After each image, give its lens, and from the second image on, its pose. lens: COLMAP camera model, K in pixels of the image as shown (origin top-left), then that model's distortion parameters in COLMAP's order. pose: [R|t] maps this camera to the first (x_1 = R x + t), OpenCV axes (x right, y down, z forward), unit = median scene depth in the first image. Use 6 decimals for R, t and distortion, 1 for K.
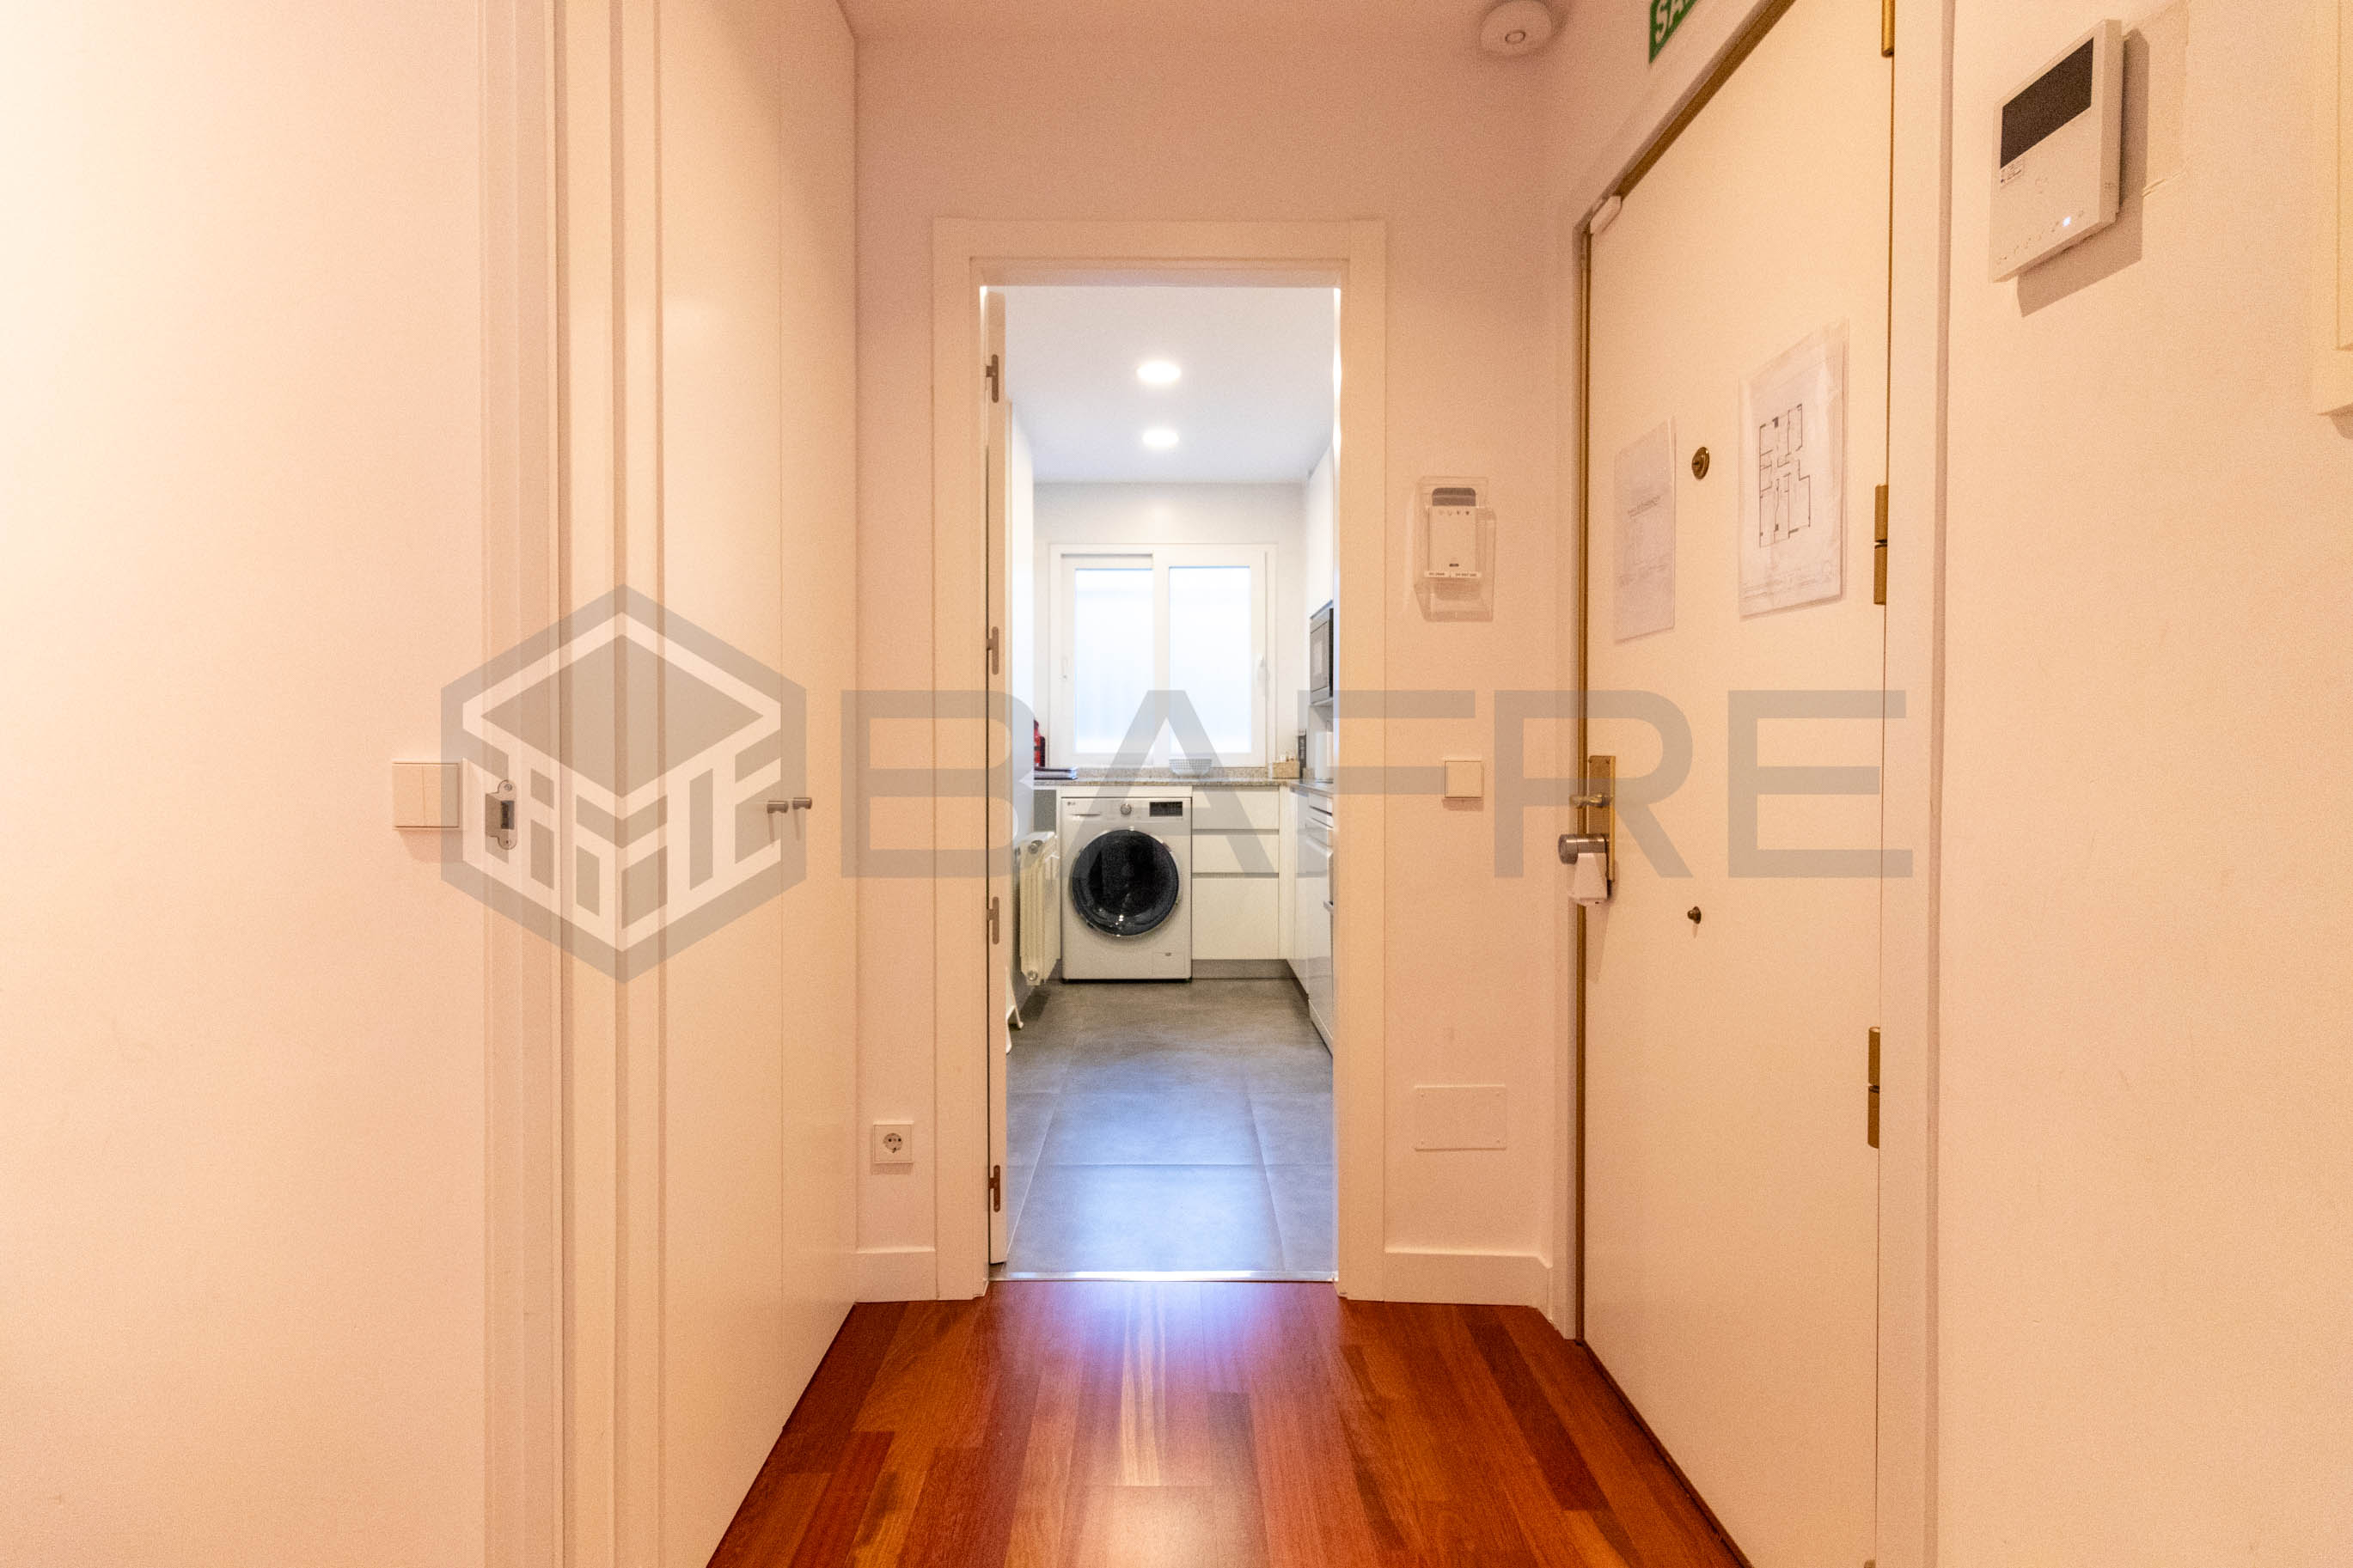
lens RADIAL K [[1093.0, 0, 1170.2], [0, 1093.0, 771.0], [0, 0, 1]] dist [0.000149, -0.000614]
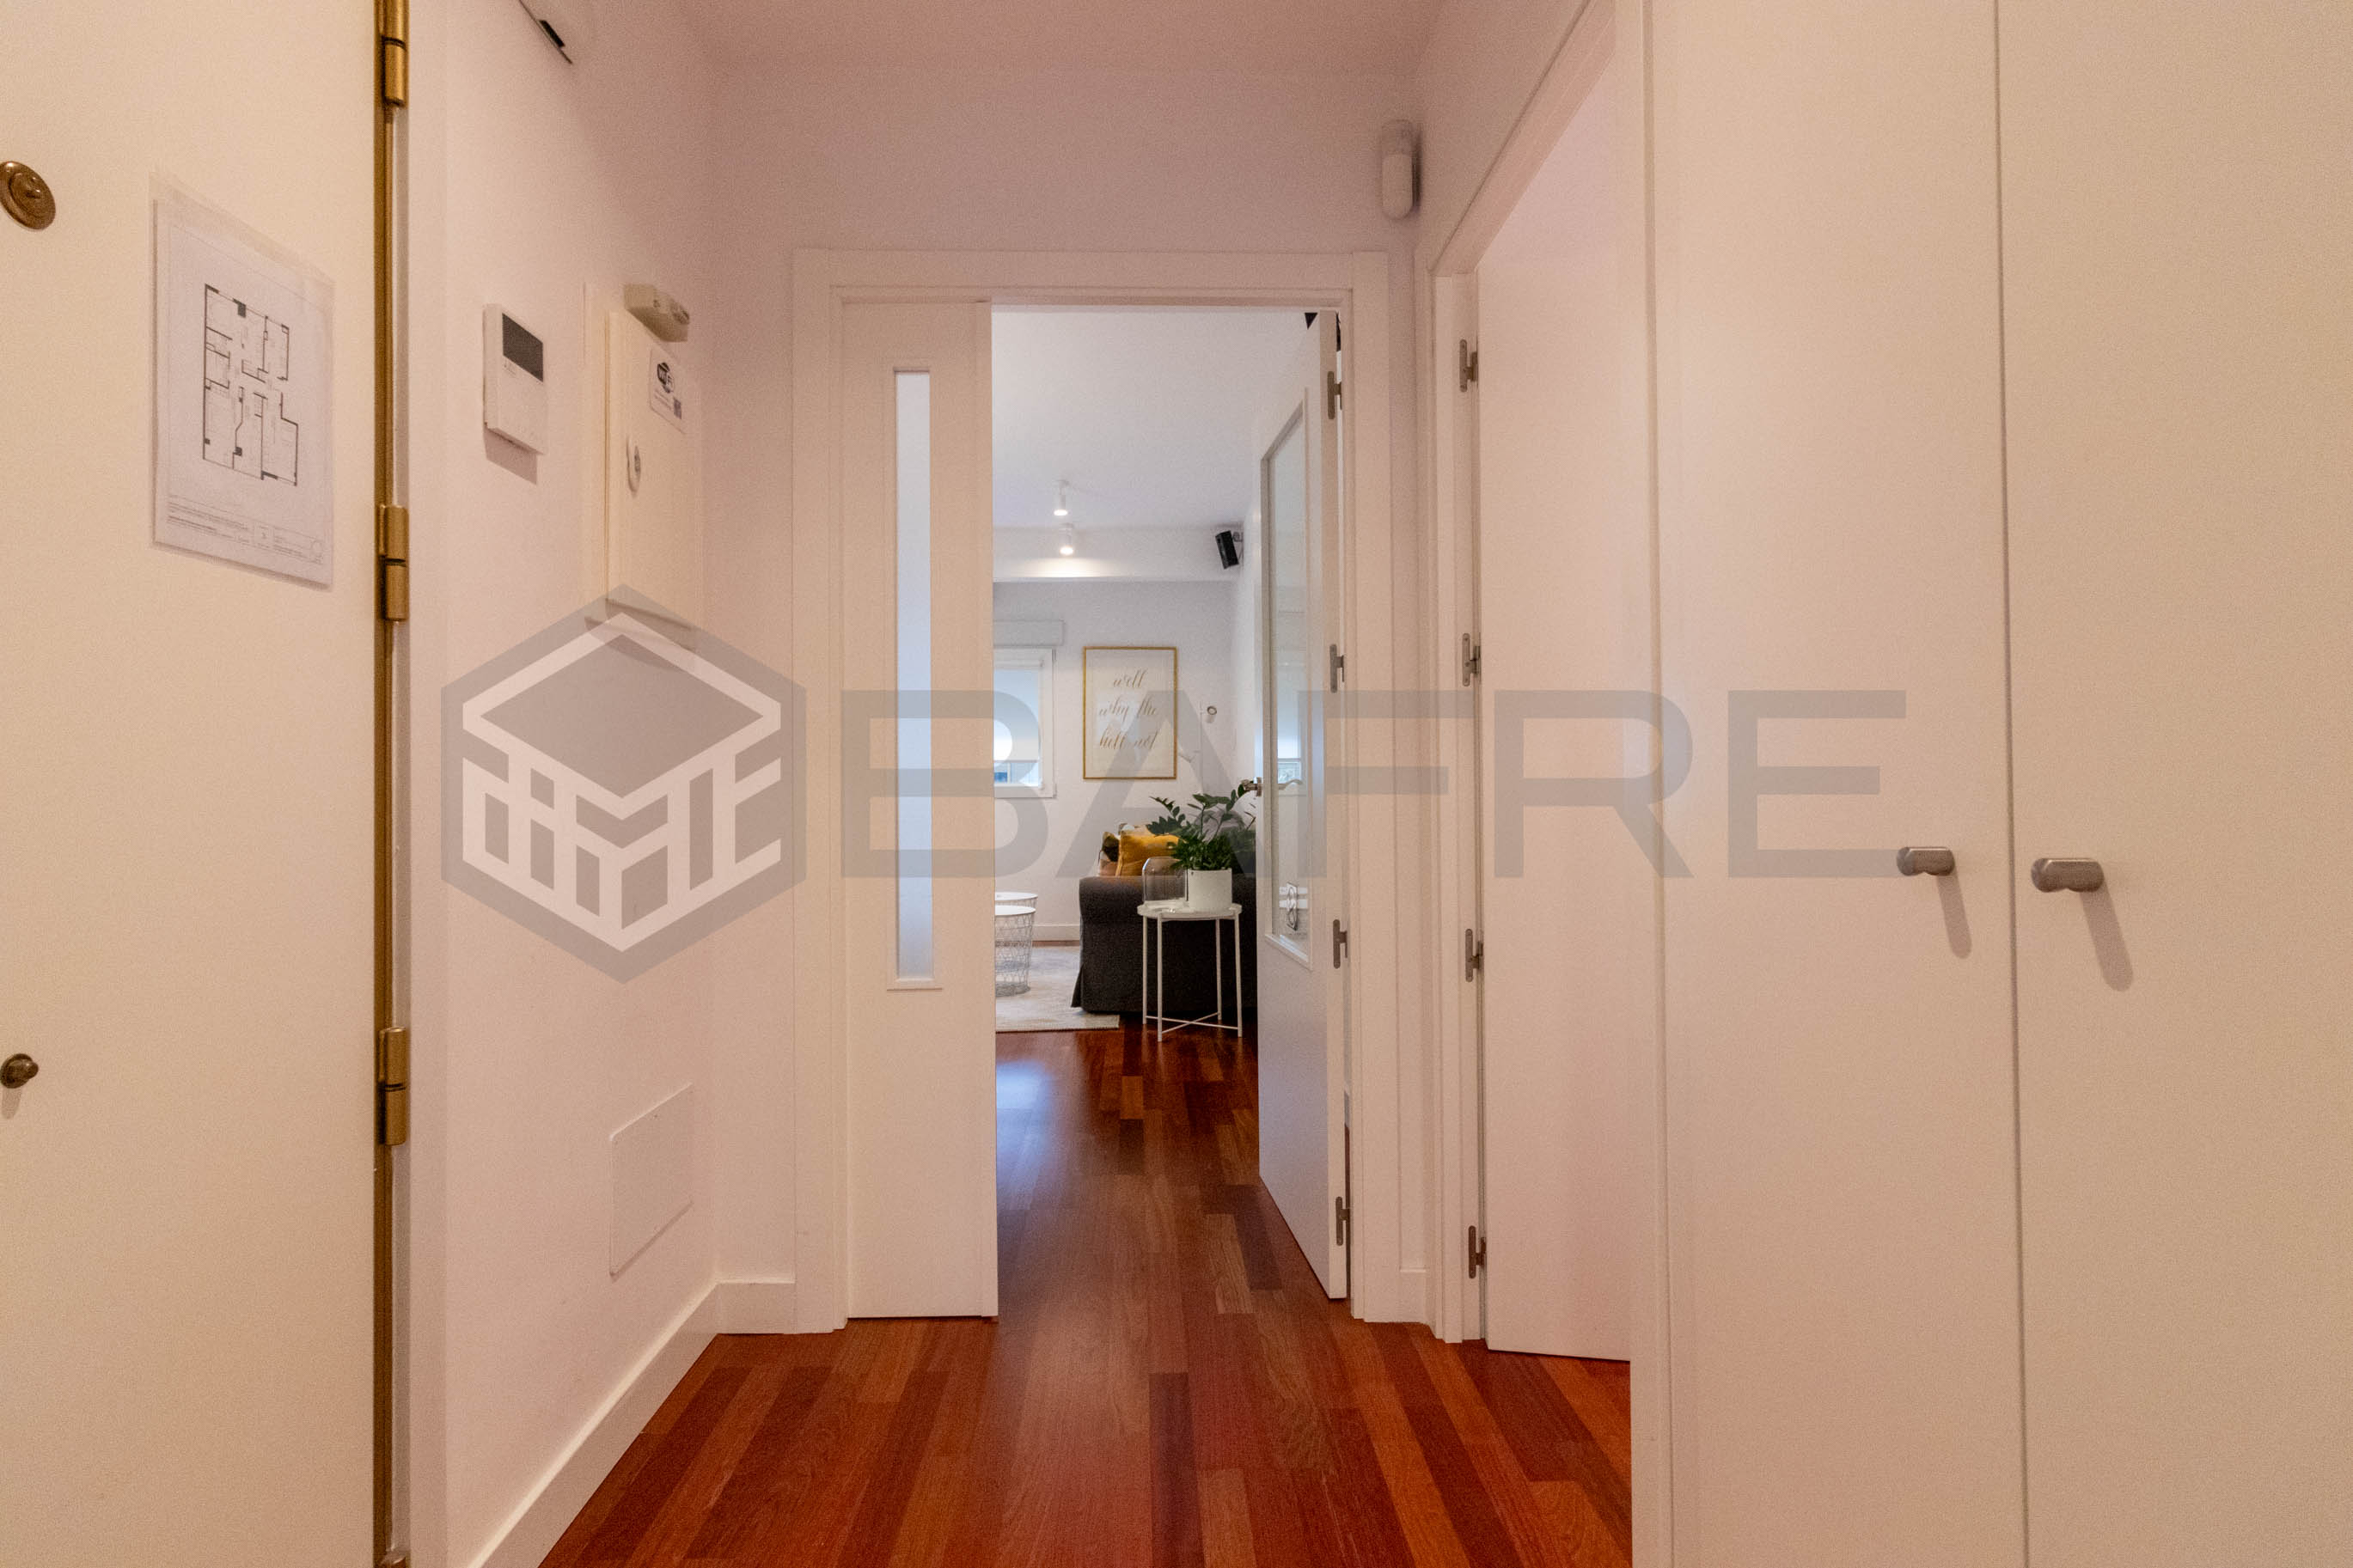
lens RADIAL K [[1093.0, 0, 1170.2], [0, 1093.0, 771.0], [0, 0, 1]] dist [0.000149, -0.000614]
pose [[-0.999892, -0.002943, -0.014379, -0.062814], [-0.002968, 0.999994, 0.001690, -0.011128], [0.014373, 0.001733, -0.999895, 1.775753]]
